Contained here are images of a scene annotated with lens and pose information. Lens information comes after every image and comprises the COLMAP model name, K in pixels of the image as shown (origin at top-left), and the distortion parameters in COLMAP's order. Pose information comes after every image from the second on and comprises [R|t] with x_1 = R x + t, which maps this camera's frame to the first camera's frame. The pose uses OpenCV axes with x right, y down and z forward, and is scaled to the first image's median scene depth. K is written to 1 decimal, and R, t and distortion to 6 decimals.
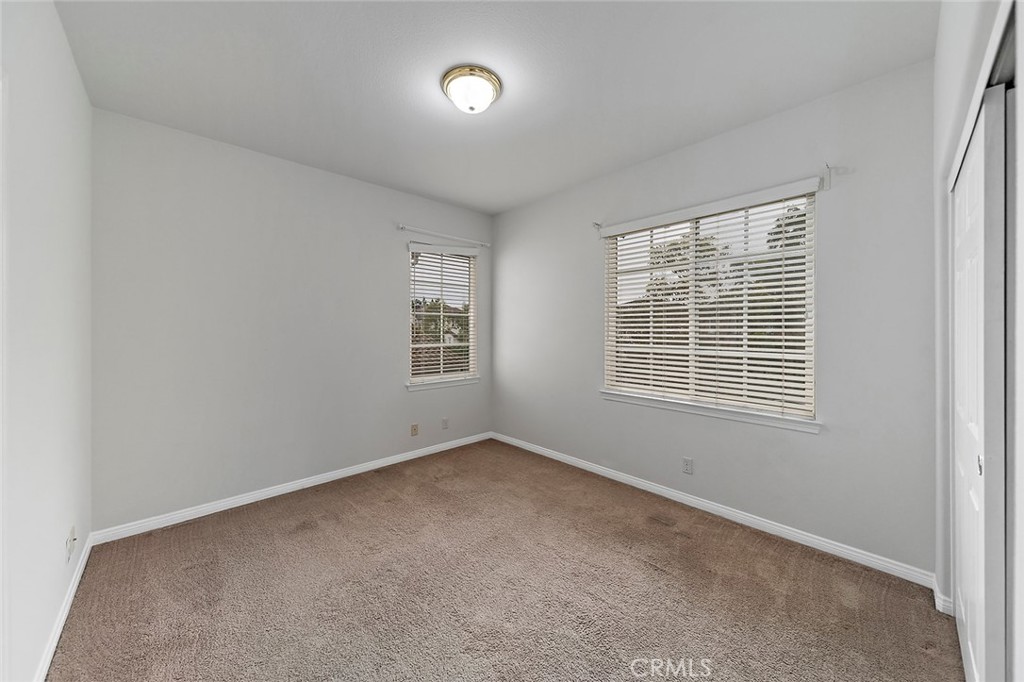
lens RADIAL K [[363.5, 0, 511.0], [0, 363.5, 334.1], [0, 0, 1]] dist [0.001460, 0.000089]
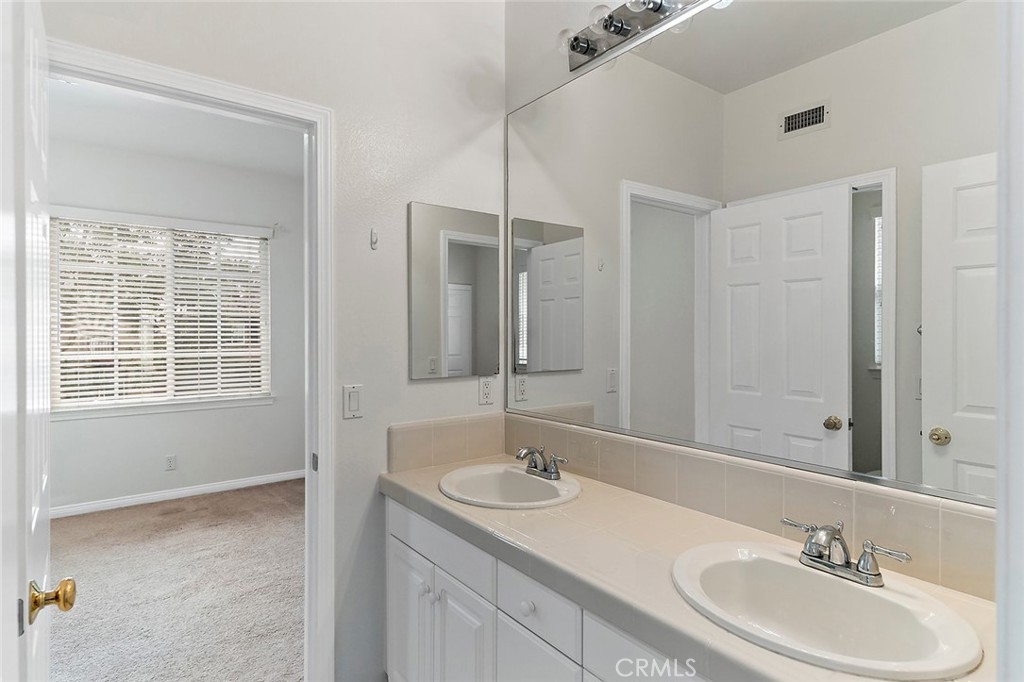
lens RADIAL K [[363.5, 0, 511.0], [0, 363.5, 334.1], [0, 0, 1]] dist [0.001460, 0.000089]
pose [[0.089448, -0.008625, 0.995954, -0.599860], [0.007178, 0.999942, 0.008015, -0.018010], [-0.995966, 0.006432, 0.089505, -0.109924]]
